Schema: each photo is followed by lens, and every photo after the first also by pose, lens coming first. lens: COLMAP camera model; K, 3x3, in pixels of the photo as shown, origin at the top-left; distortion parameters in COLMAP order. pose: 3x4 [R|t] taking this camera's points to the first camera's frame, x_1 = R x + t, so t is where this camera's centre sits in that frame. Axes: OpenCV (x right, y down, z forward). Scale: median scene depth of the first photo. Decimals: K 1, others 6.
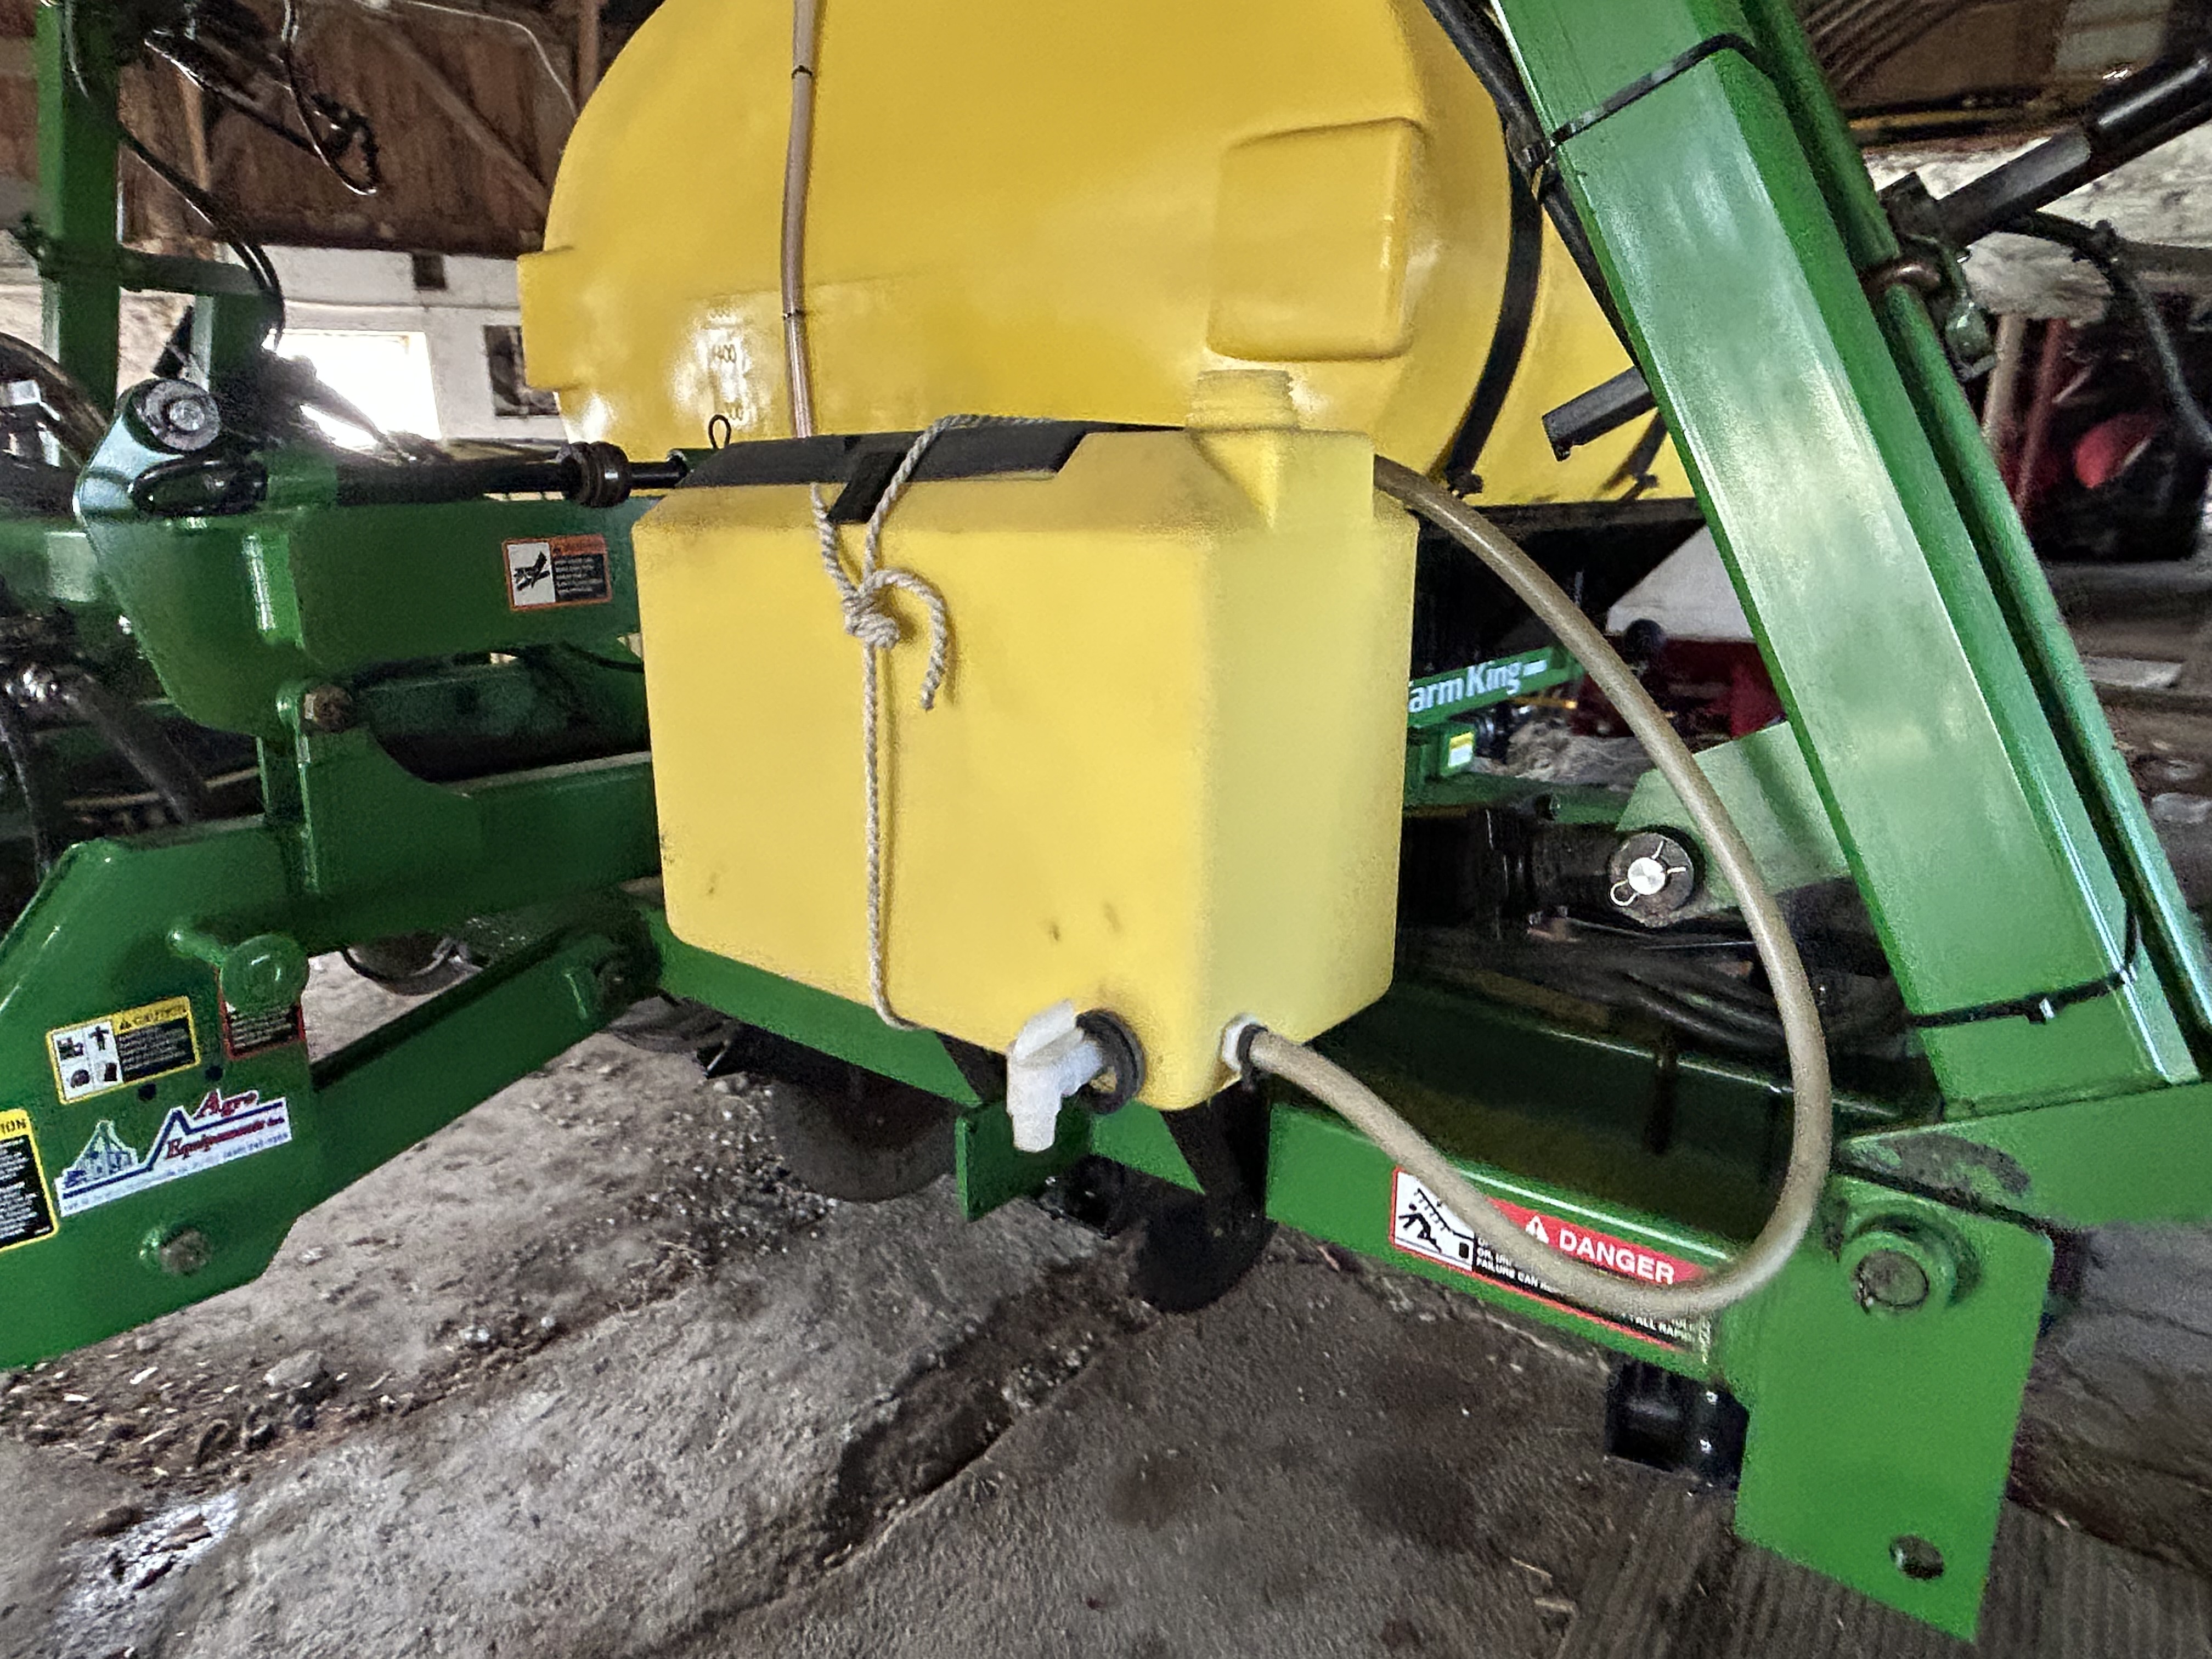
lens RADIAL K [[1381.5, 0, 1108.6], [0, 1381.5, 825.1], [0, 0, 1]] dist [0.000090, -0.000262]
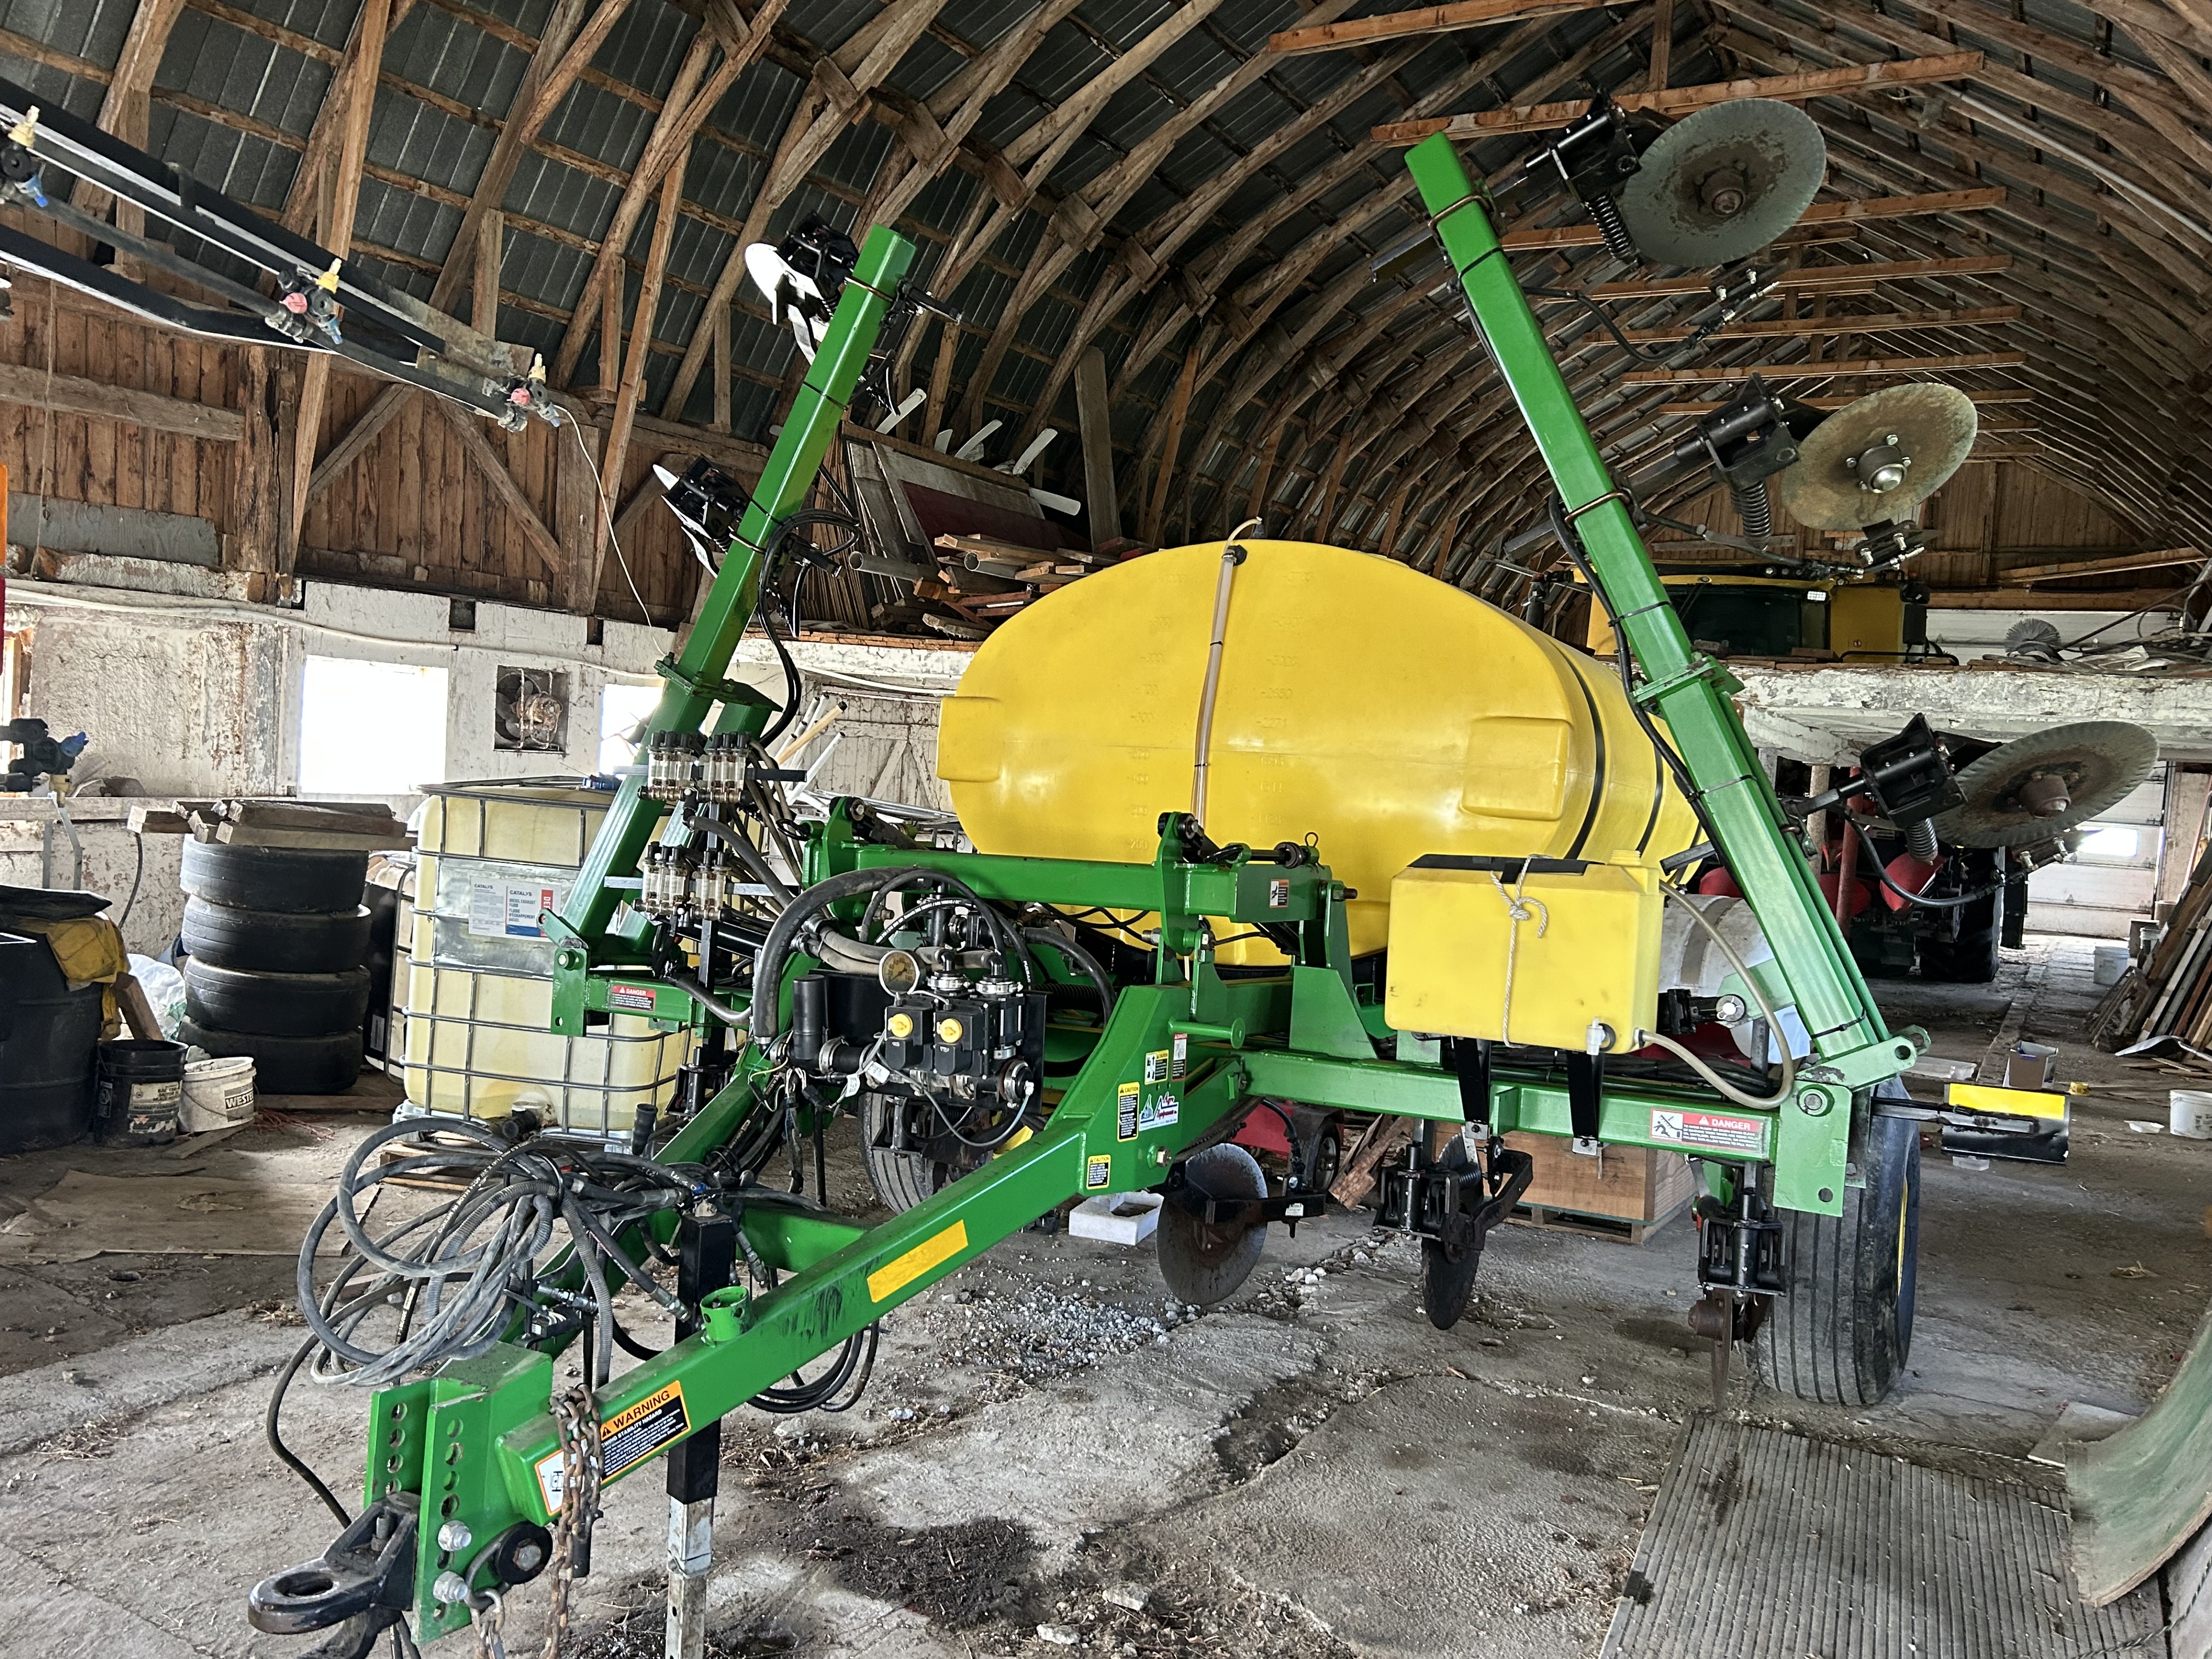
lens RADIAL K [[1773.7, 0, 1135.0], [0, 1773.7, 831.7], [0, 0, 1]] dist [0.037234, -0.025982]
pose [[0.979377, 0.067841, 0.190313, -0.695337], [-0.018504, 0.968101, -0.249875, 0.274469], [-0.201194, 0.241200, 0.949391, -1.071828]]
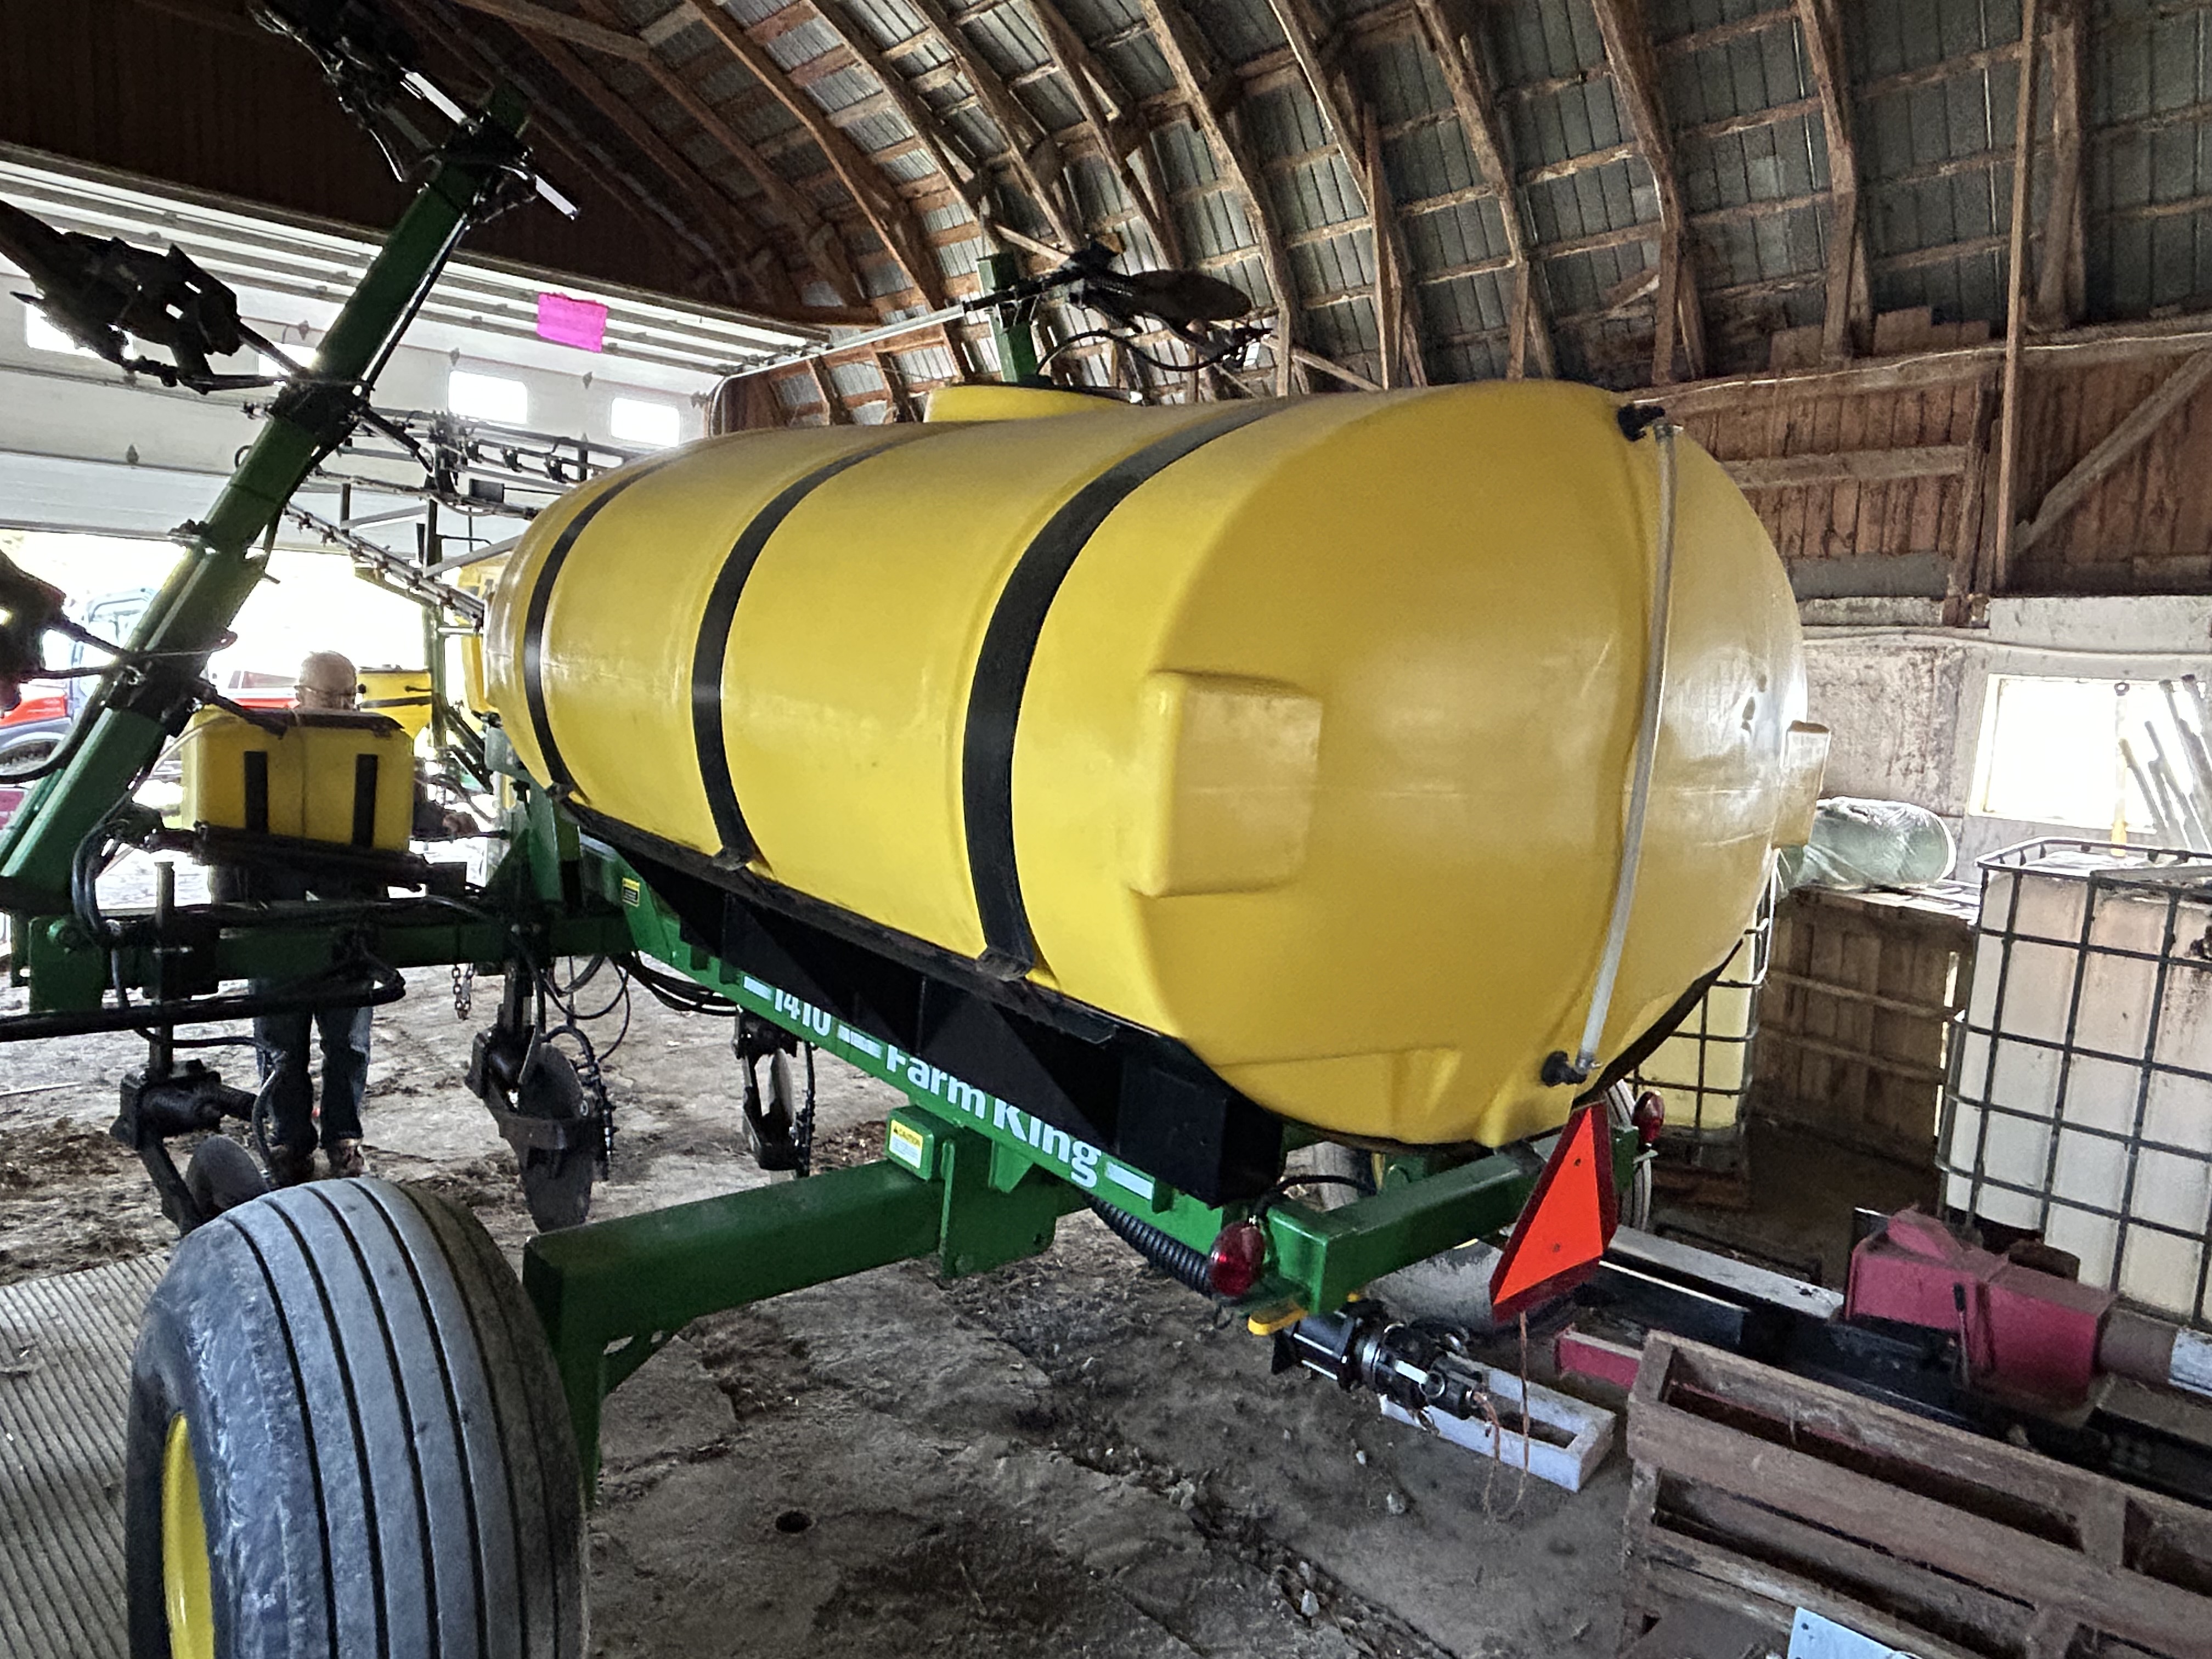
lens RADIAL K [[1381.5, 0, 1108.6], [0, 1381.5, 825.1], [0, 0, 1]] dist [0.000090, -0.000262]
pose [[-0.205480, 0.132192, -0.969692, 1.416198], [-0.328066, 0.924202, 0.195508, -0.651896], [0.922036, 0.358296, -0.146538, 1.569423]]
